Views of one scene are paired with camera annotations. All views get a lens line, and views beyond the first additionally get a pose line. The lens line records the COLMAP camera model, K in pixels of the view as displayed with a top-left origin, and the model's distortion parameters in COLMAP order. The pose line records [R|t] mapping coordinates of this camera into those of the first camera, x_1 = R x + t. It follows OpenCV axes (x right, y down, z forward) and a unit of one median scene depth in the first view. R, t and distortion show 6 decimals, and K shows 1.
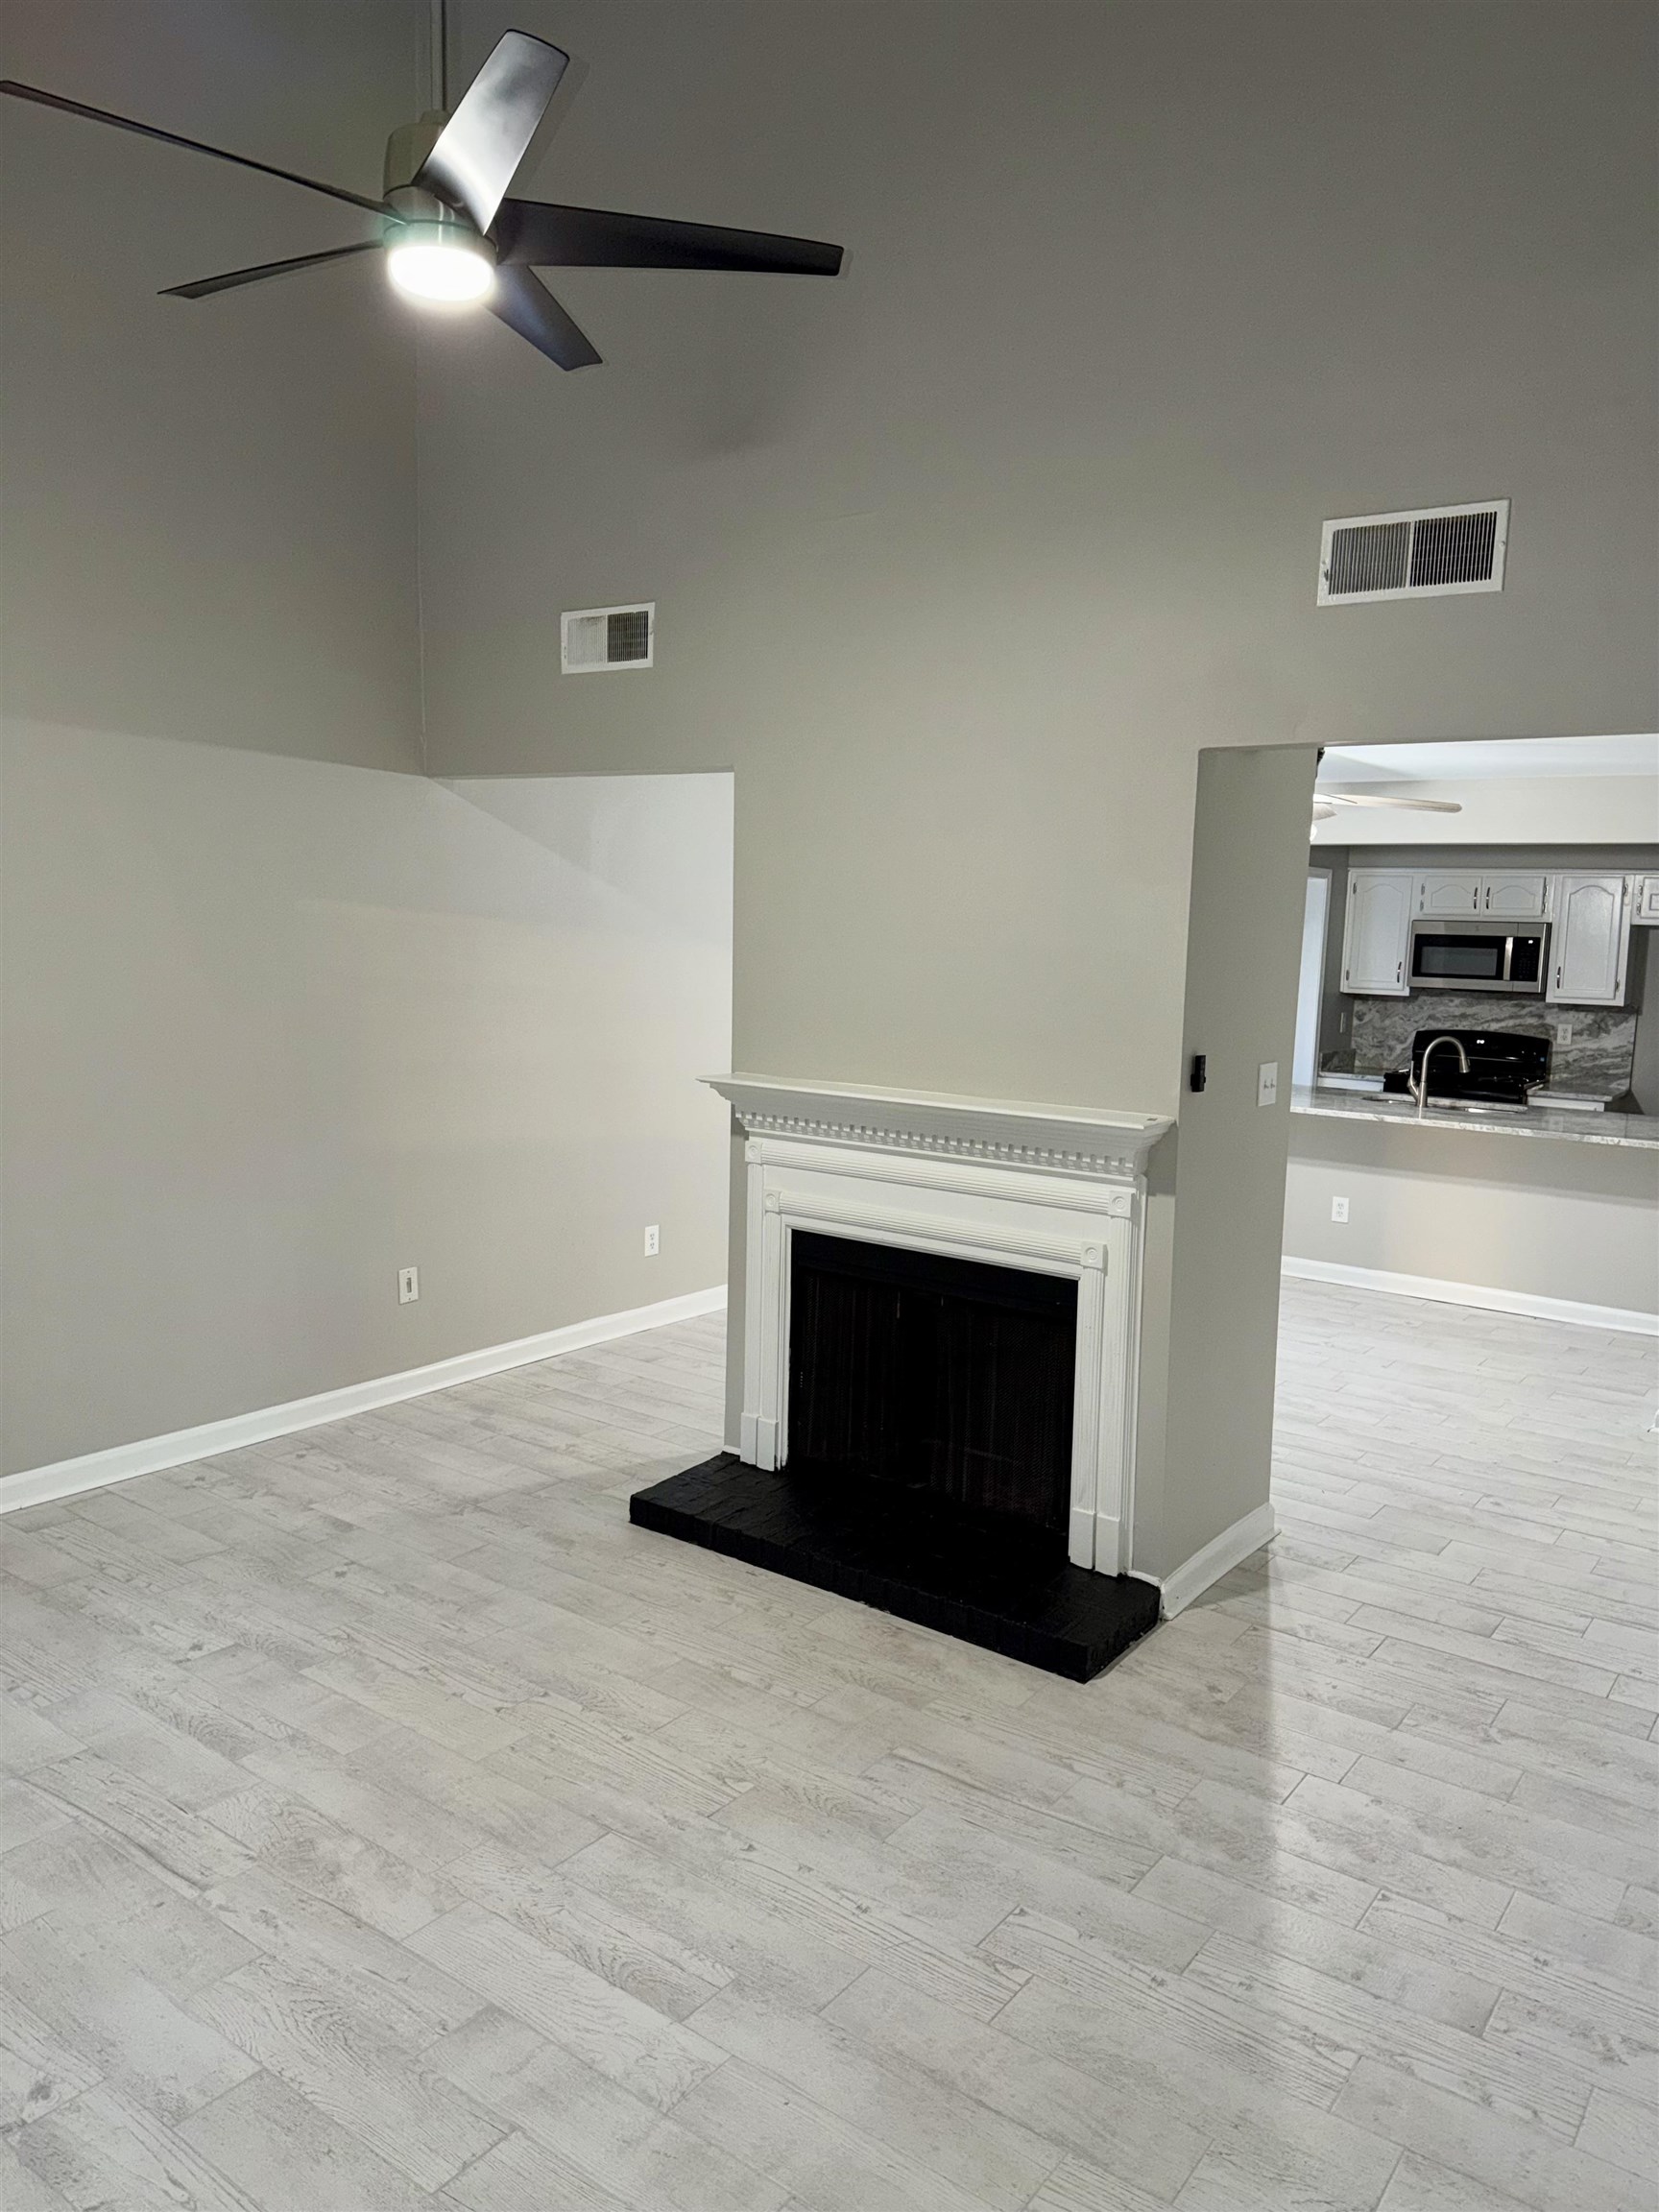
lens RADIAL K [[1547.7, 0, 860.8], [0, 1547.7, 1101.9], [0, 0, 1]] dist [0.048698, -0.049834]
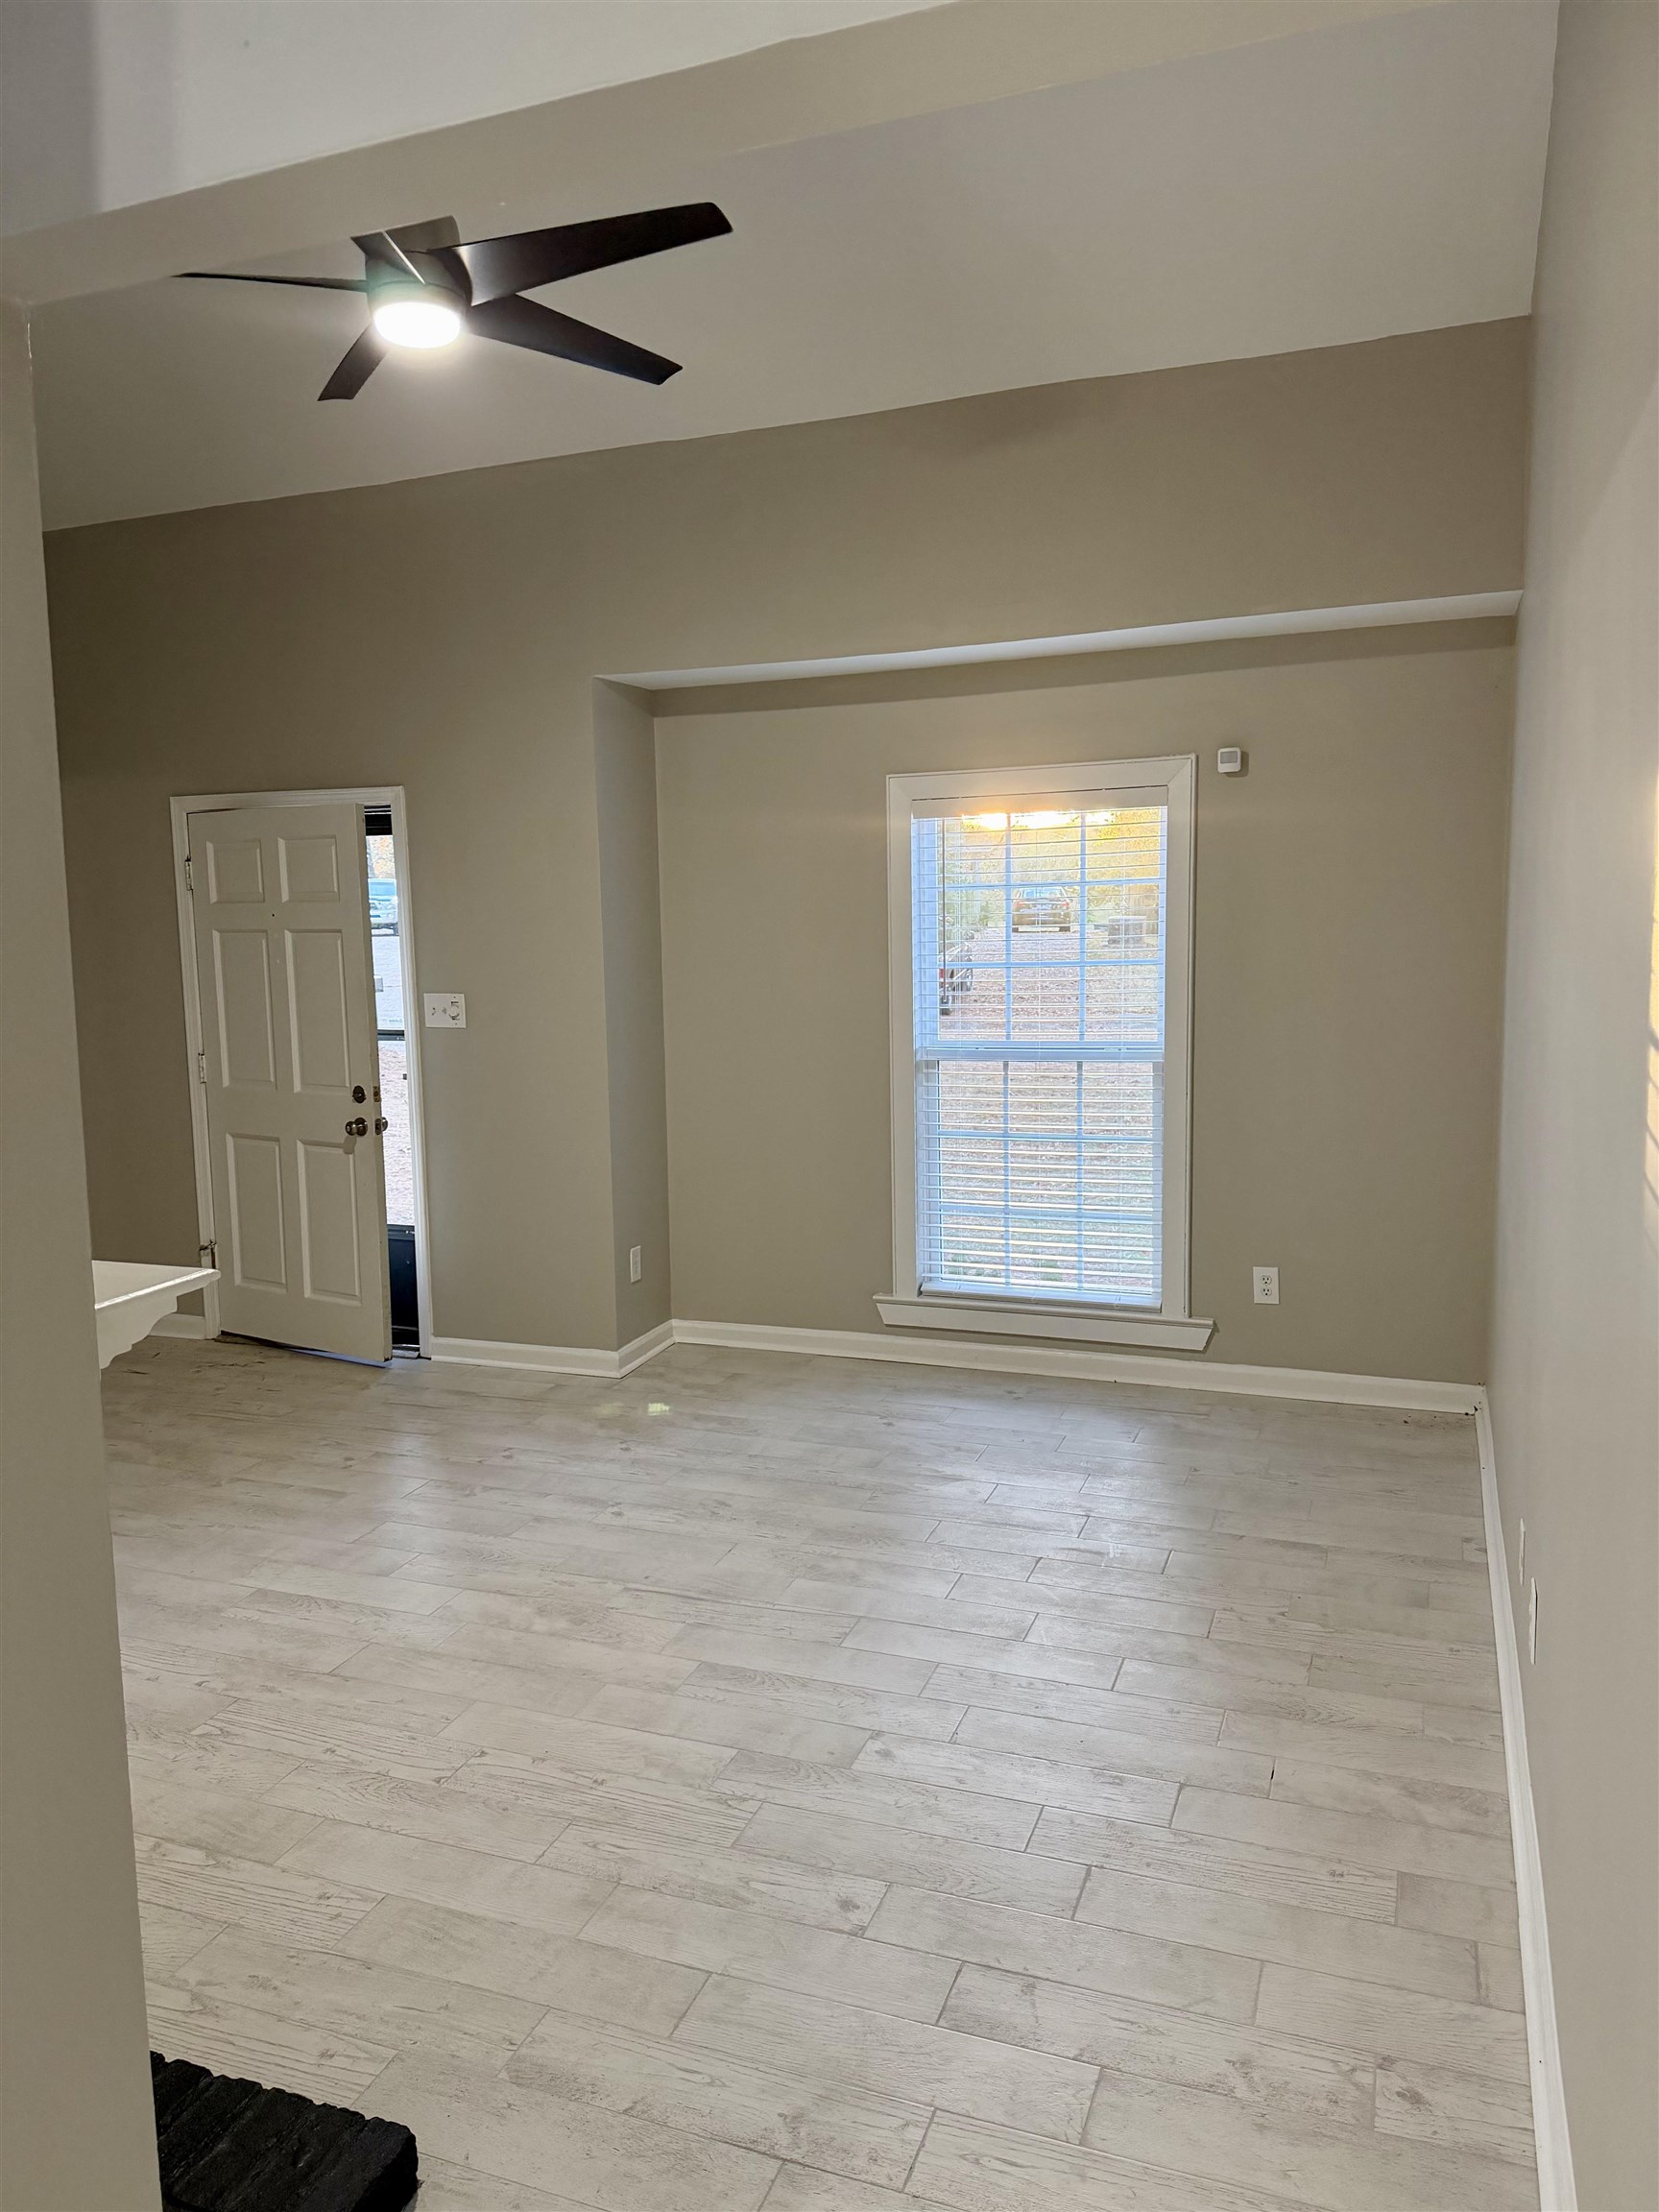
lens RADIAL K [[1547.7, 0, 814.6], [0, 1547.7, 1086.9], [0, 0, 1]] dist [0.048698, -0.049834]
pose [[-0.968985, 0.019156, -0.246375, -0.159497], [-0.035044, 0.976263, 0.213733, -0.147929], [0.244621, 0.215738, -0.945314, 1.431245]]
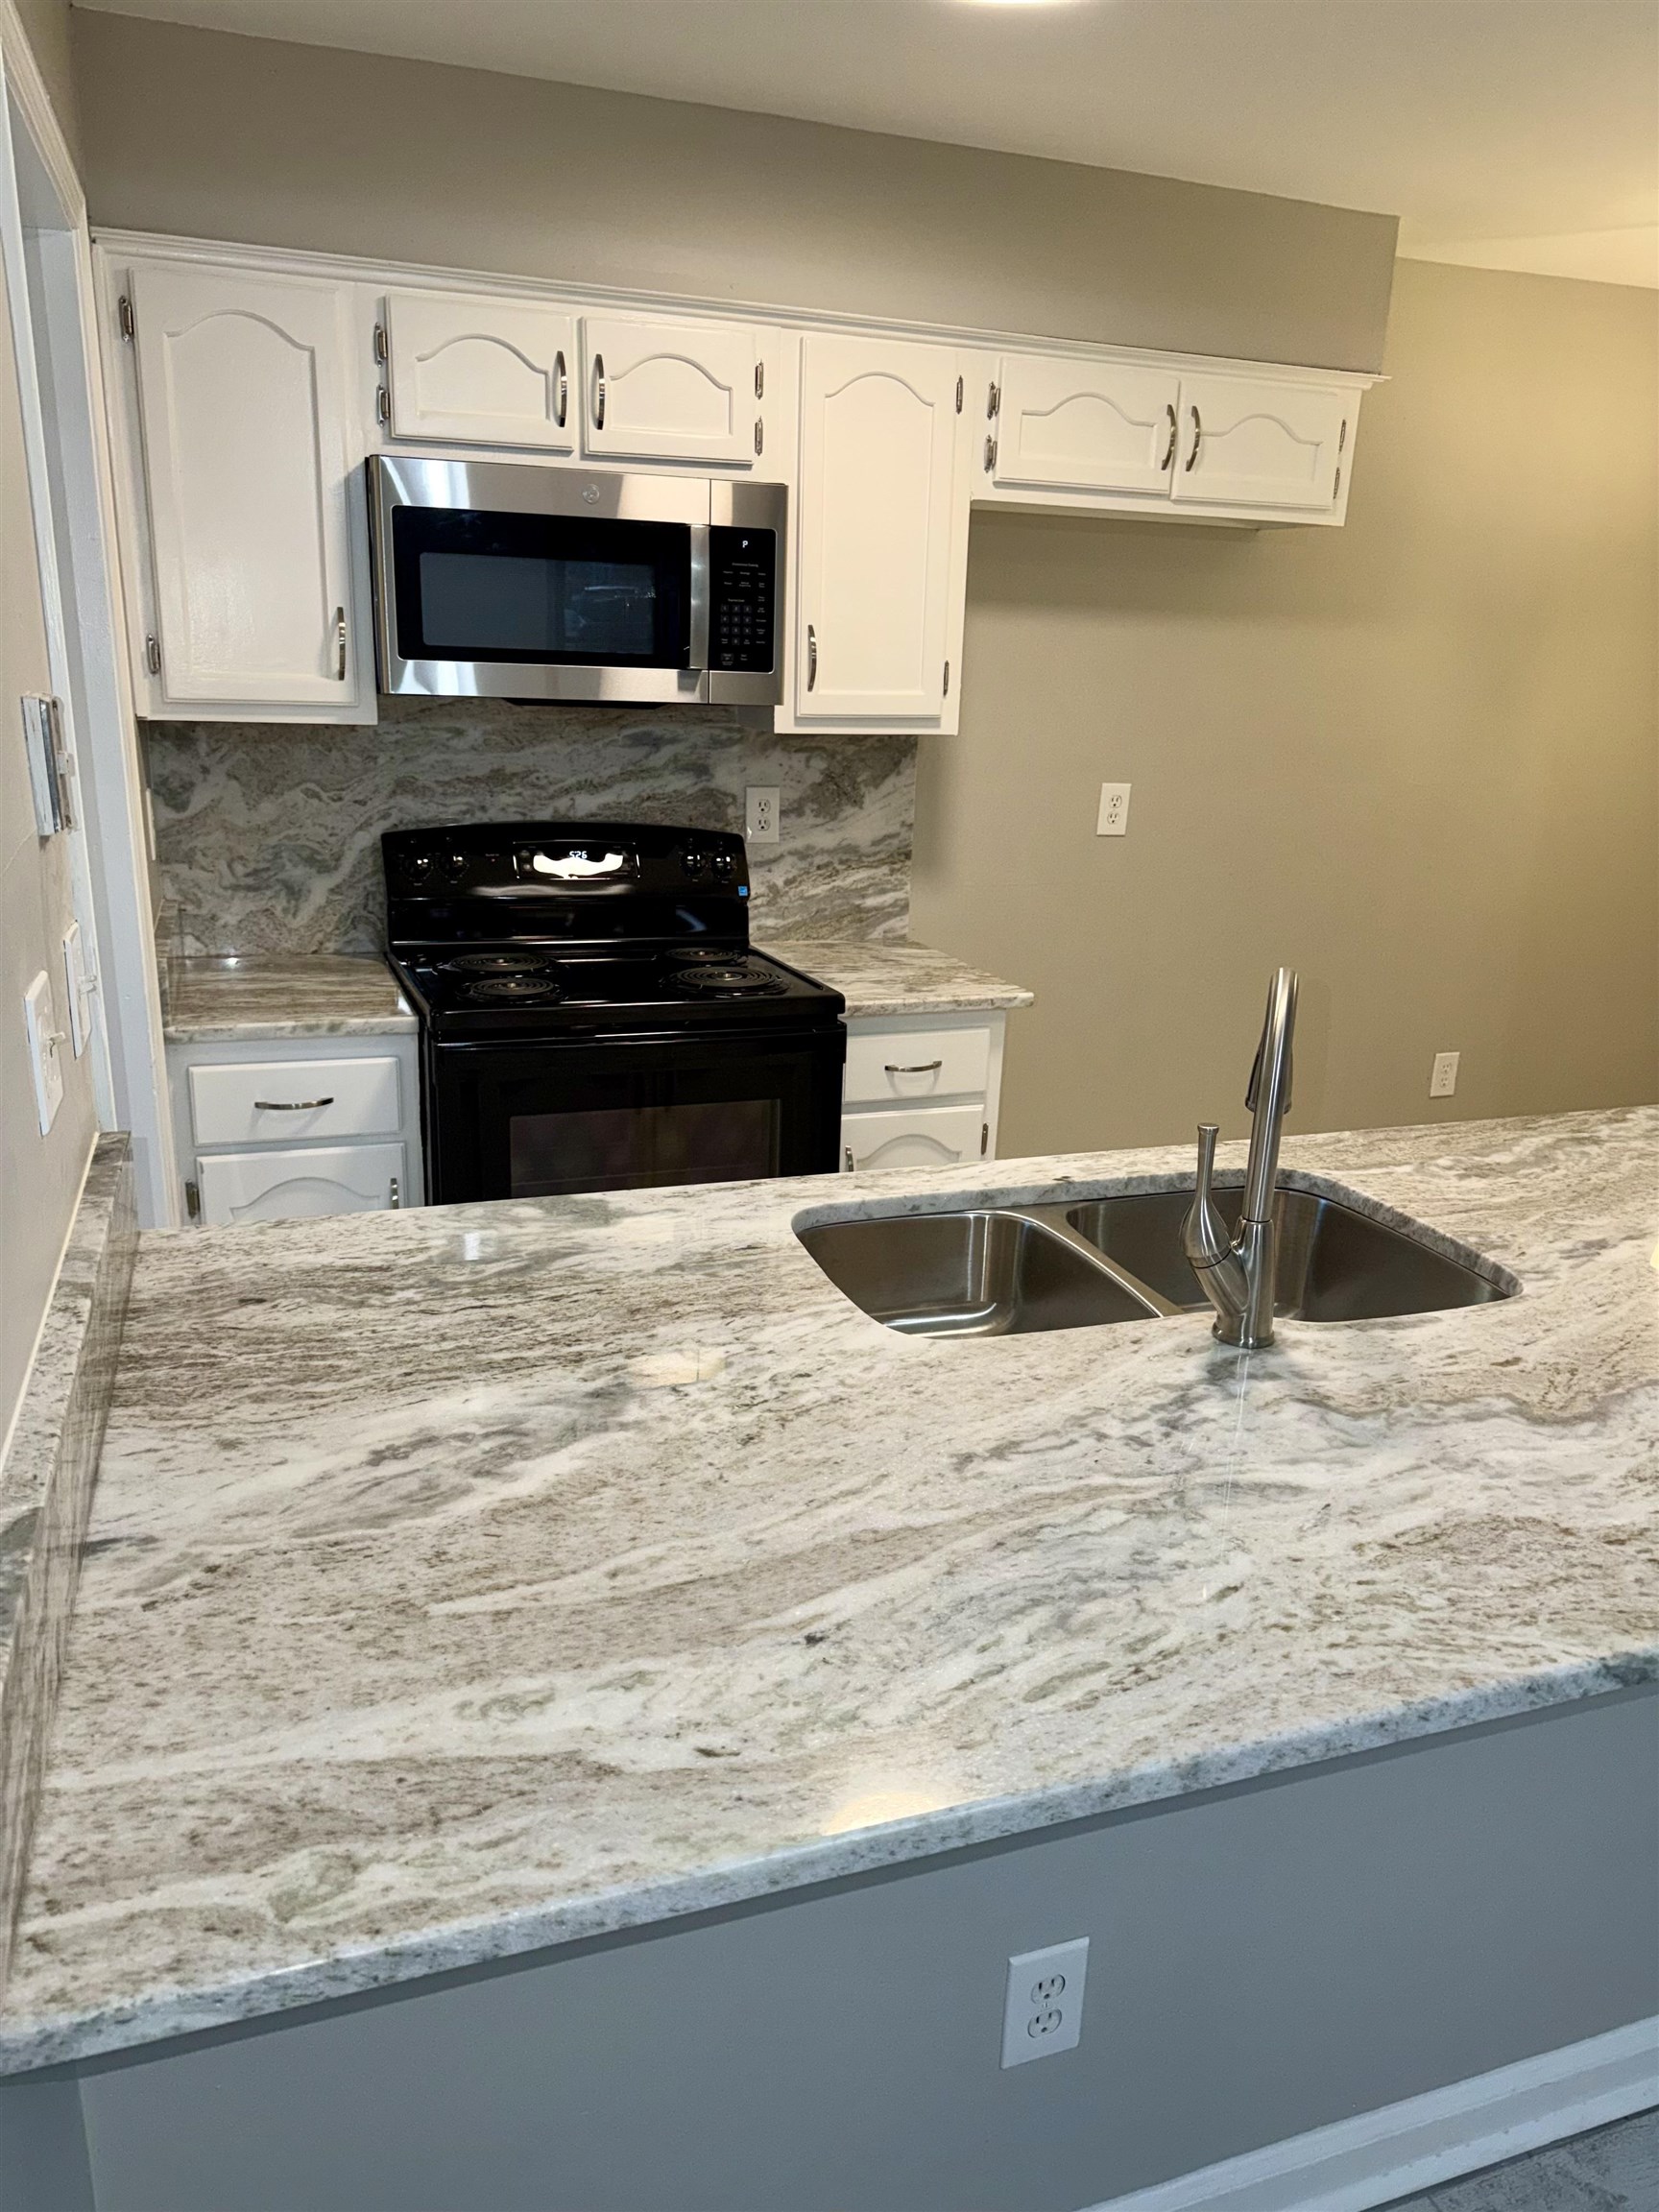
lens RADIAL K [[1547.7, 0, 764.9], [0, 1547.7, 1101.2], [0, 0, 1]] dist [0.048698, -0.049834]
pose [[0.593673, -0.235459, 0.769488, 0.324902], [0.078737, 0.968643, 0.235652, -0.139582], [-0.800845, -0.079314, 0.593596, 1.678027]]
